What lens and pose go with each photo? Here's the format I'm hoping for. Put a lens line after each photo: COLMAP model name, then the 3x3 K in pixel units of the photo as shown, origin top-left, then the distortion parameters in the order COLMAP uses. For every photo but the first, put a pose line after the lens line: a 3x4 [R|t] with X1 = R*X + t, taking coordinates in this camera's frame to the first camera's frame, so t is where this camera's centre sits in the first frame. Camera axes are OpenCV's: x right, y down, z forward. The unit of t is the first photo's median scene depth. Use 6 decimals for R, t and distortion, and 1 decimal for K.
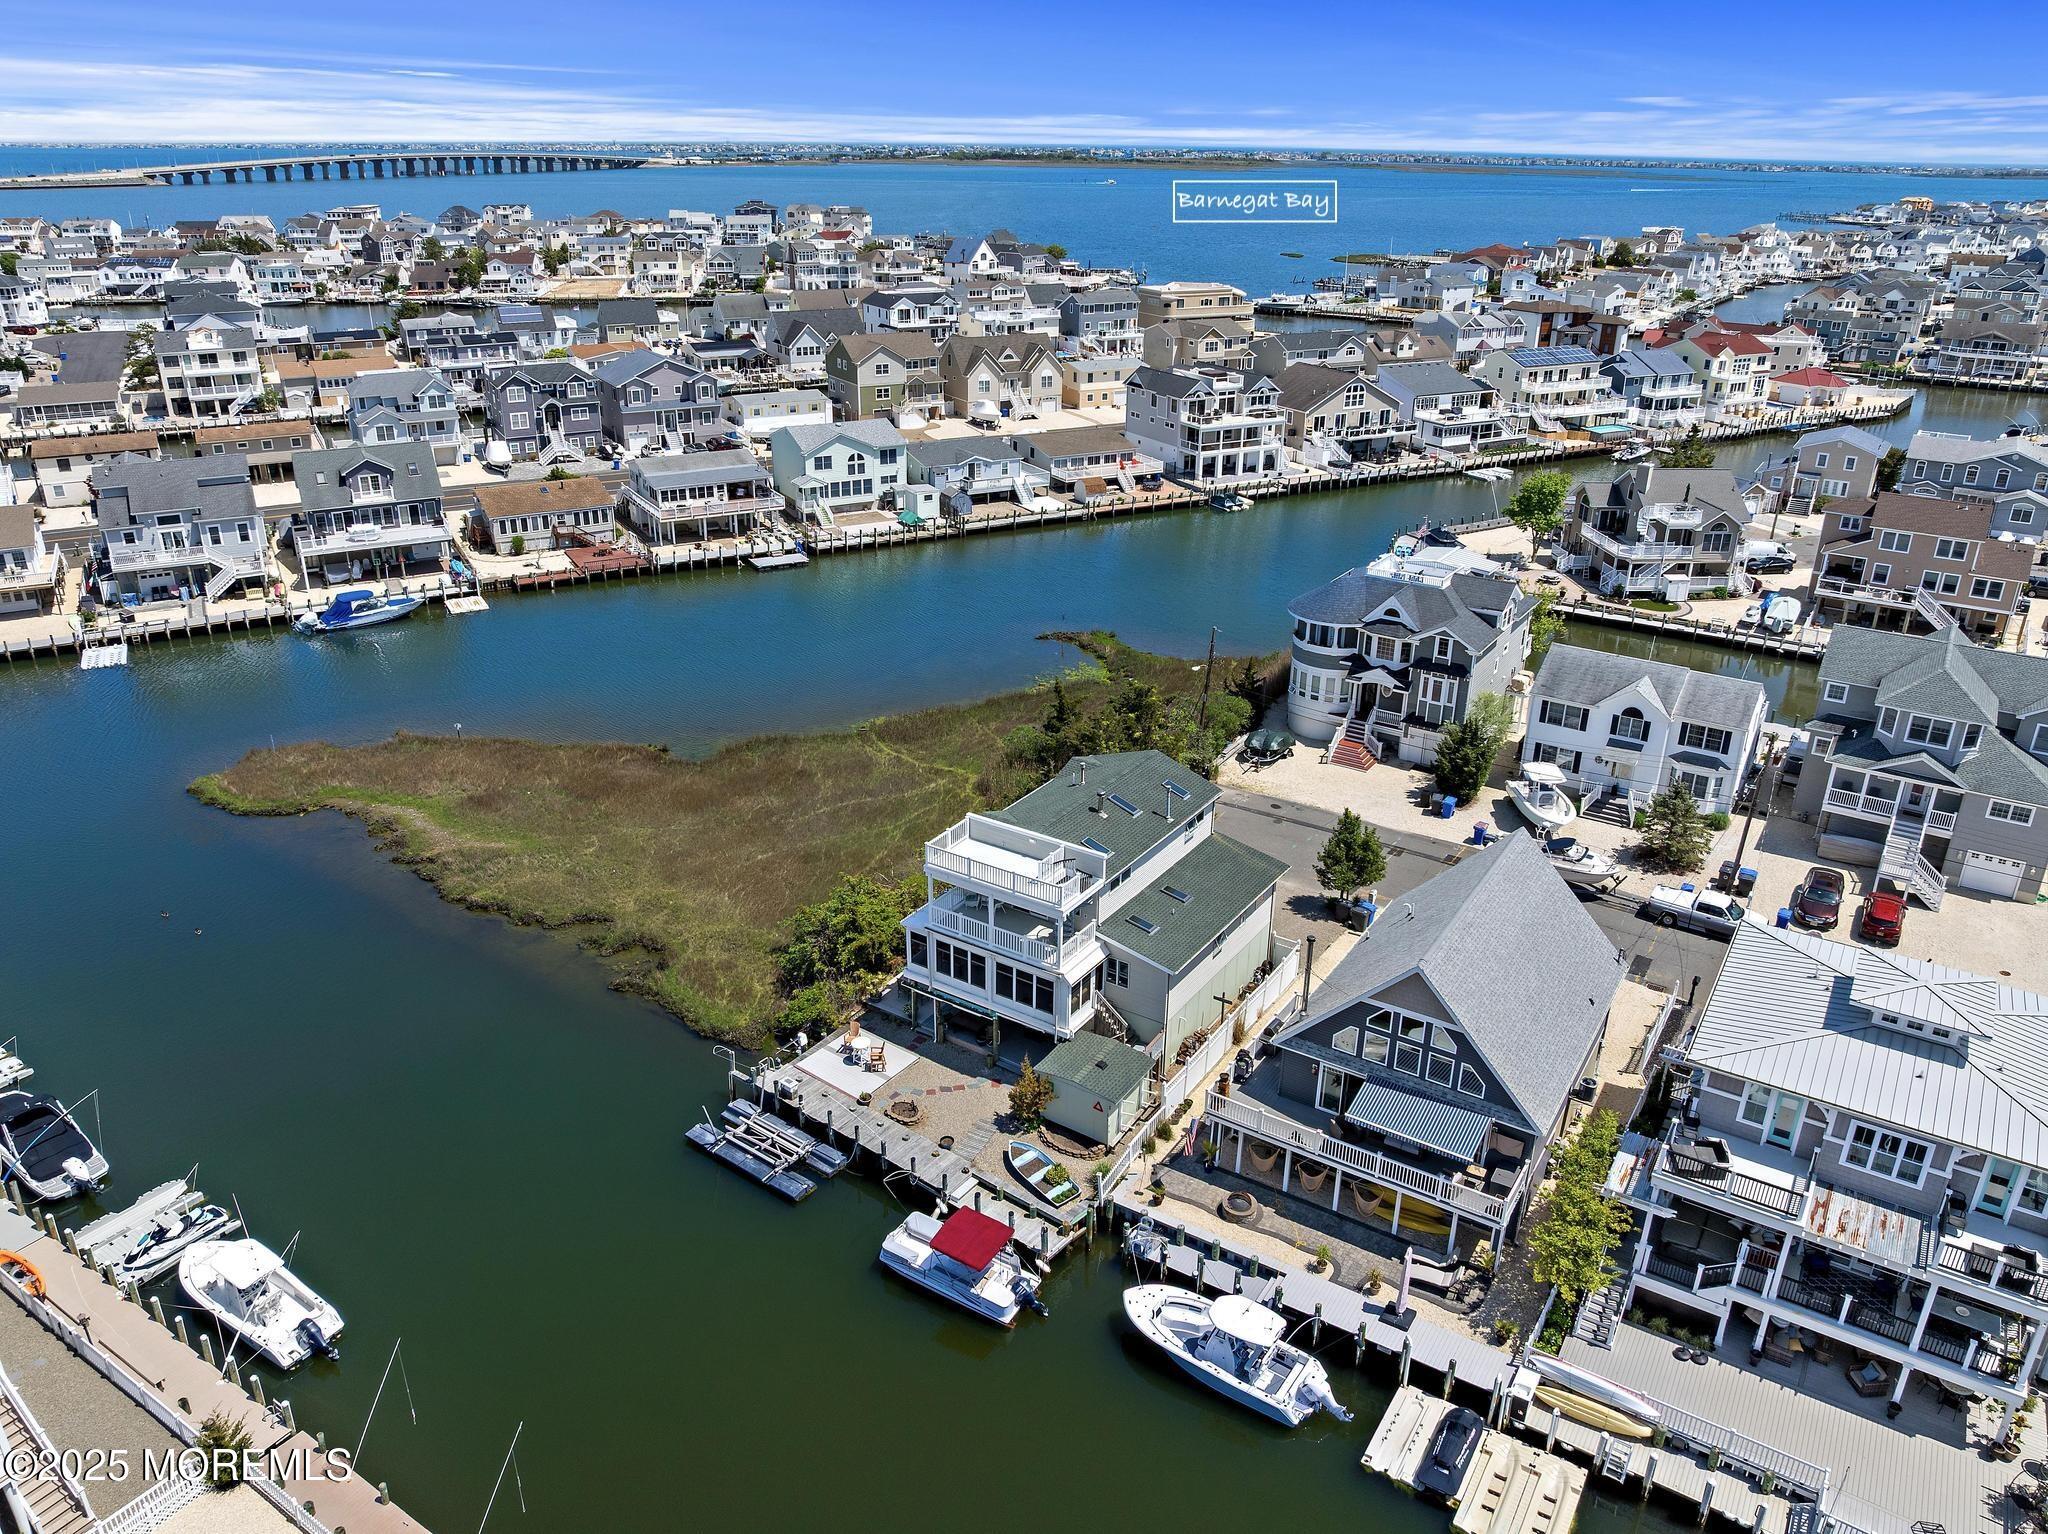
lens RADIAL K [[1463.1, 0, 1024.0], [0, 1463.1, 767.0], [0, 0, 1]] dist [-0.024065, -0.001949]
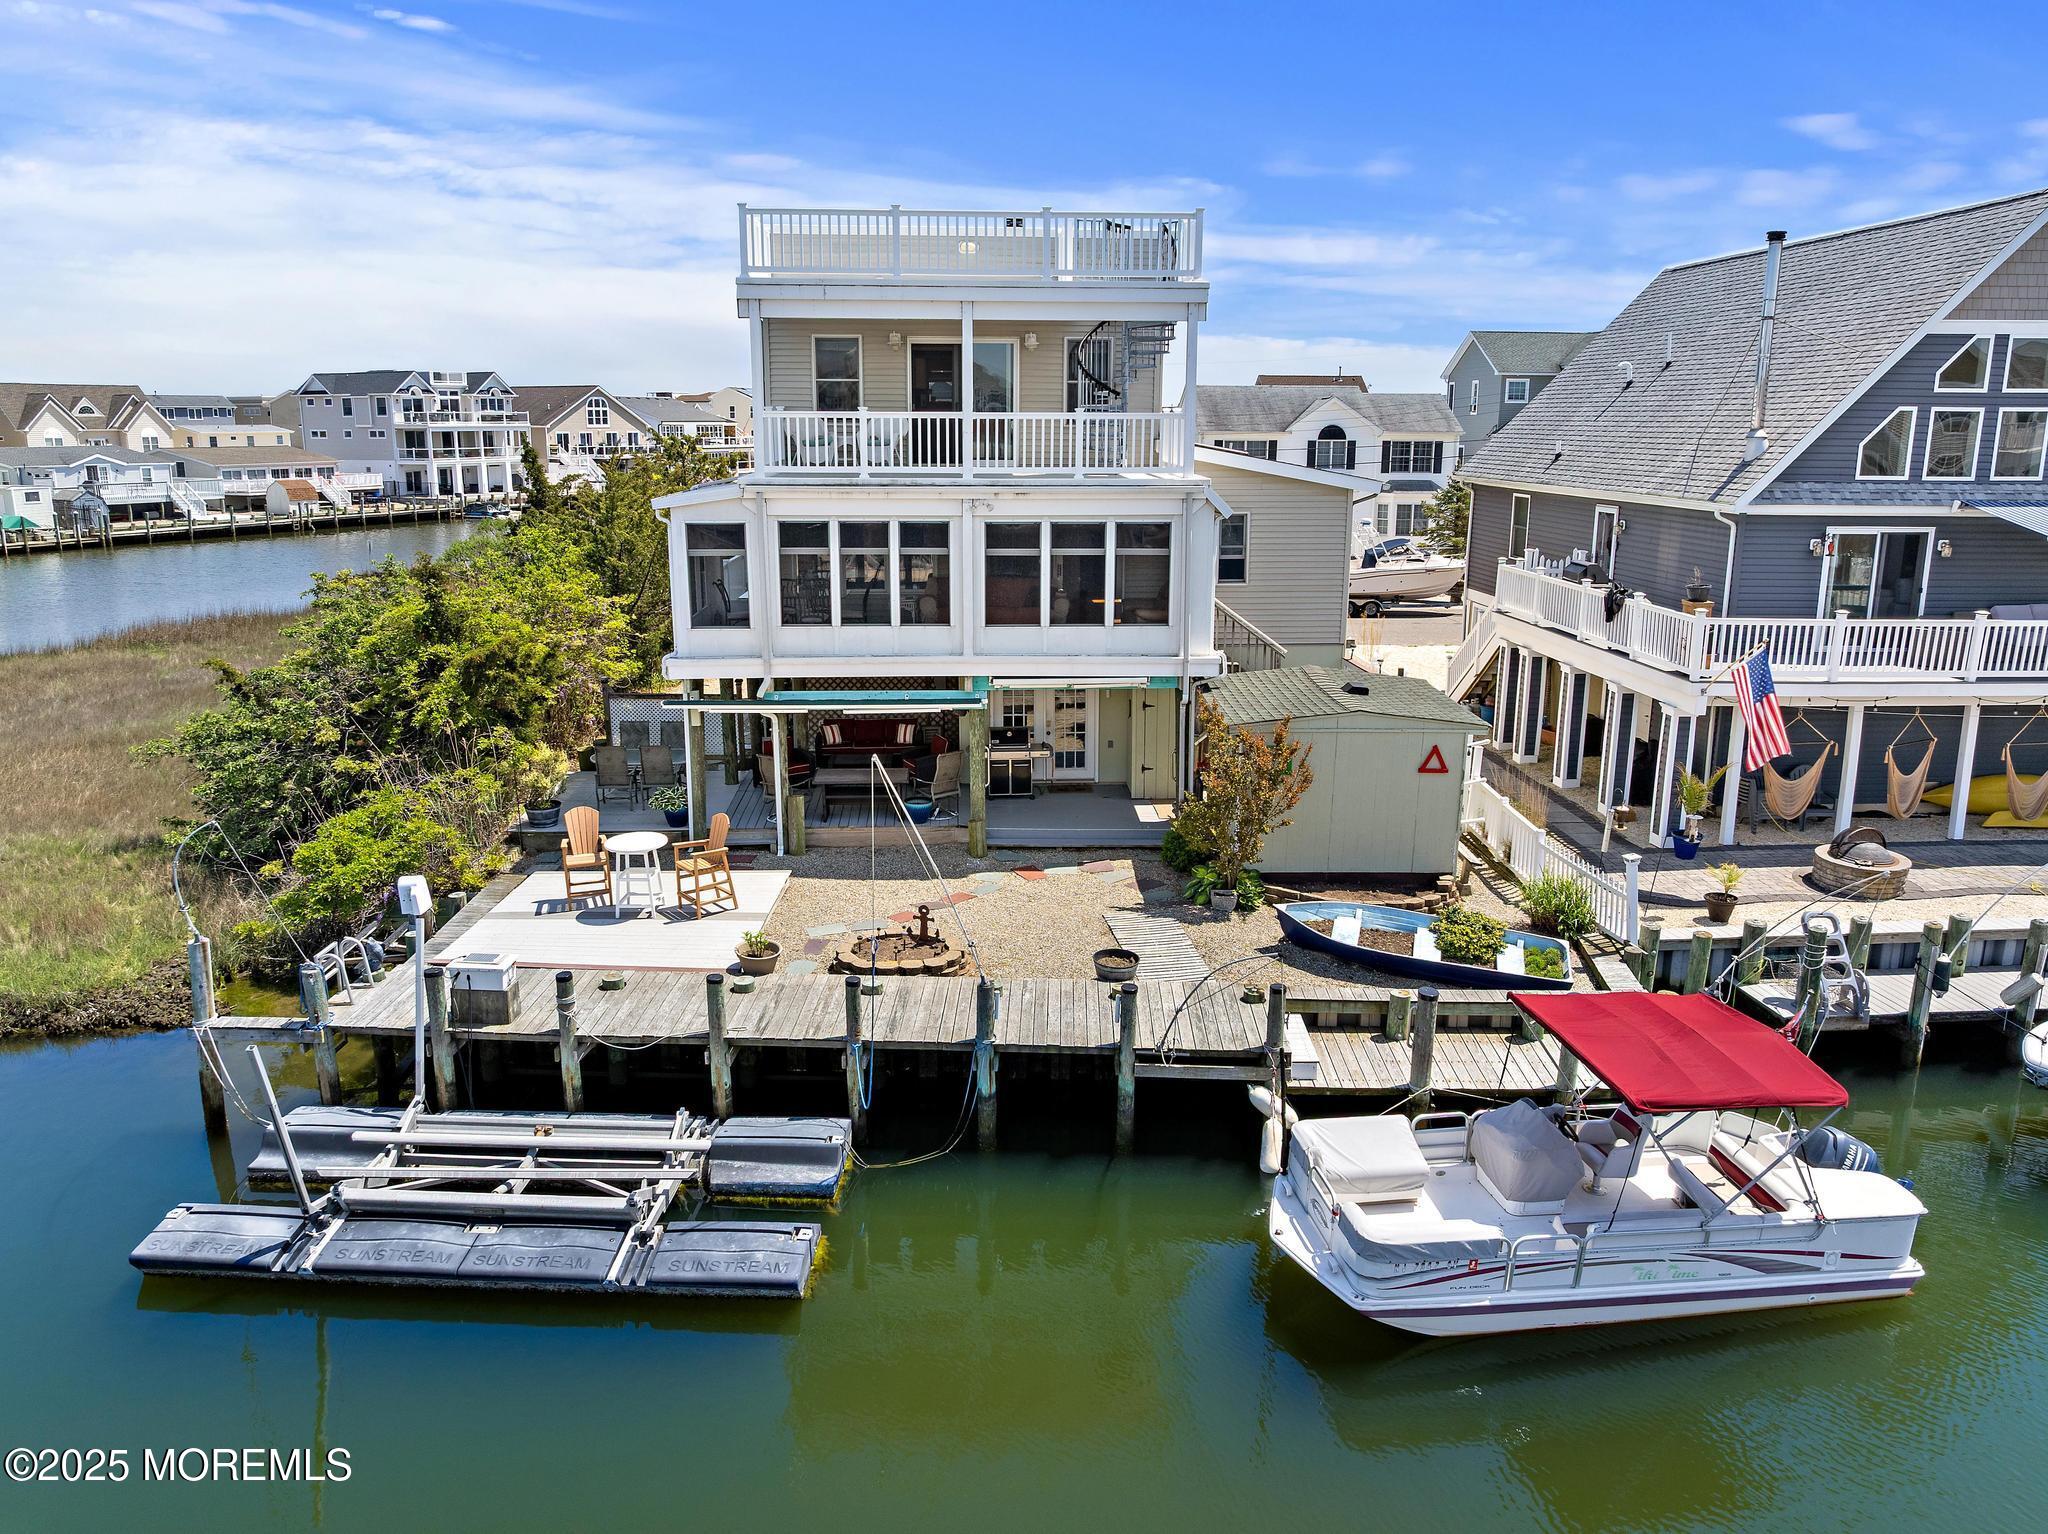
lens RADIAL K [[1463.1, 0, 1024.0], [0, 1463.1, 767.0], [0, 0, 1]] dist [-0.024065, -0.001949]
pose [[0.810088, -0.142002, 0.568853, -0.091734], [0.236635, 0.966881, -0.095625, 0.092447], [-0.536434, 0.212075, 0.816861, 0.287366]]
